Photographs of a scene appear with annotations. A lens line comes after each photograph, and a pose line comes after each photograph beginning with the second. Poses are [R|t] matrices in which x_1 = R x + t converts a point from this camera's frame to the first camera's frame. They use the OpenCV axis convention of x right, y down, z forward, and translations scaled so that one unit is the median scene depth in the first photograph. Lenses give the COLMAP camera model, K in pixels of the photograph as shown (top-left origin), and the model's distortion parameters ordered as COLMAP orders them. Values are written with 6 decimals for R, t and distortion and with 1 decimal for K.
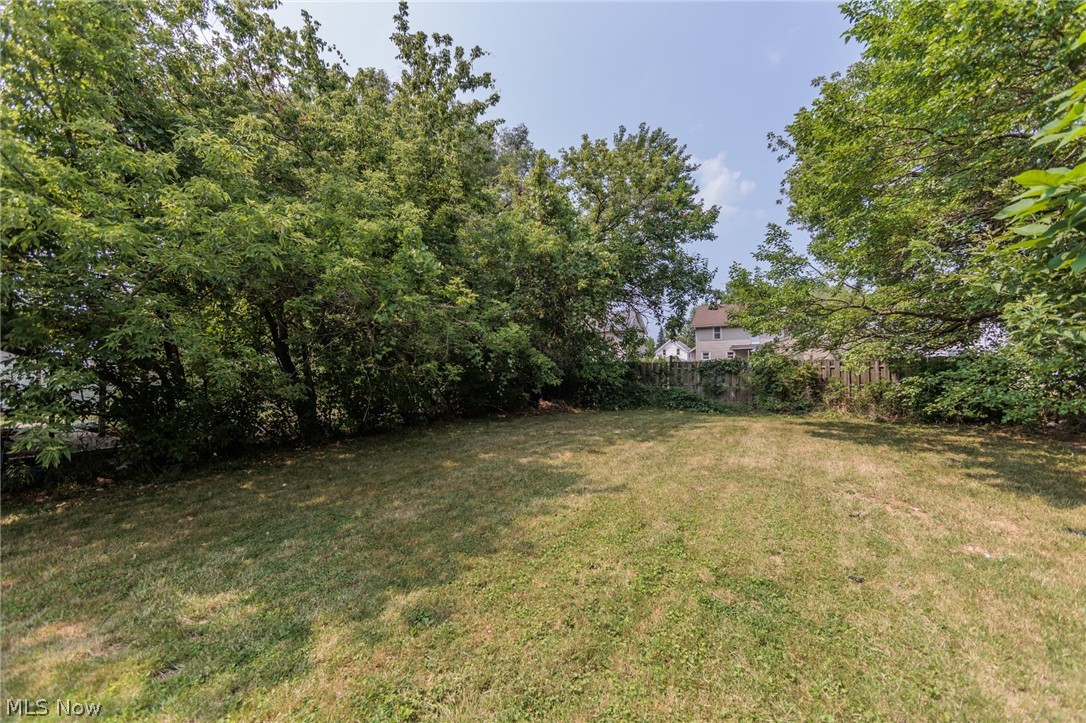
lens RADIAL K [[425.9, 0, 546.2], [0, 425.9, 356.1], [0, 0, 1]] dist [0.002833, -0.000840]
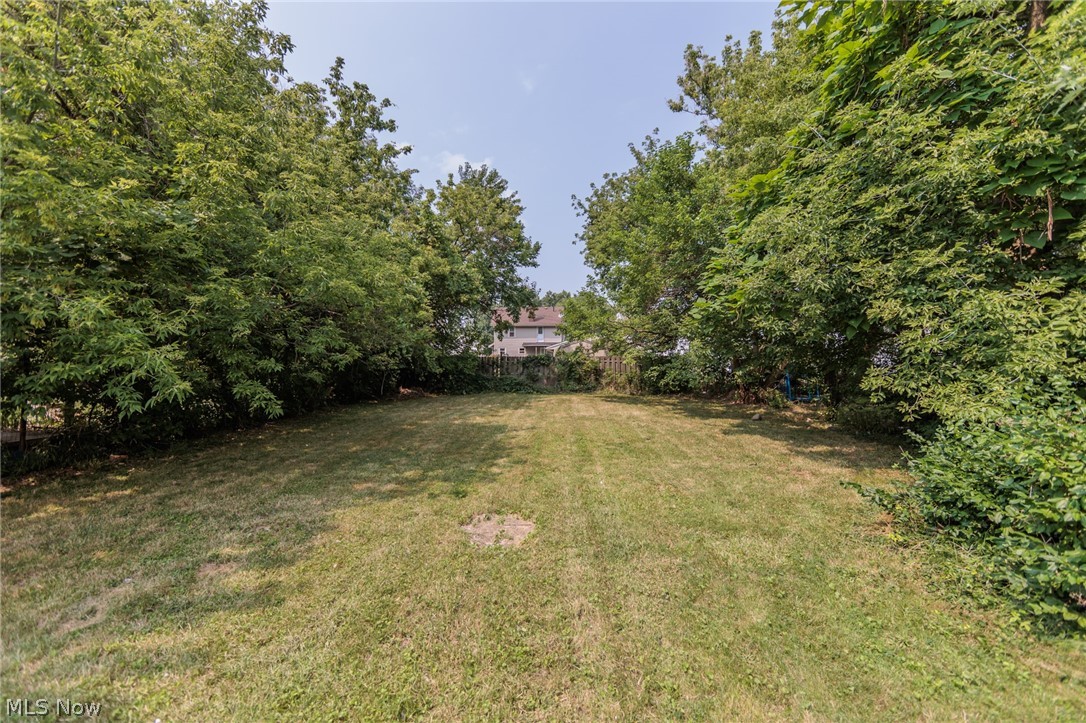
lens RADIAL K [[425.9, 0, 539.8], [0, 425.9, 360.6], [0, 0, 1]] dist [0.002833, -0.000840]
pose [[0.882372, 0.008966, 0.470466, -0.267631], [-0.021803, 0.999524, 0.021843, -0.005750], [-0.470046, -0.029531, 0.882148, -0.243346]]
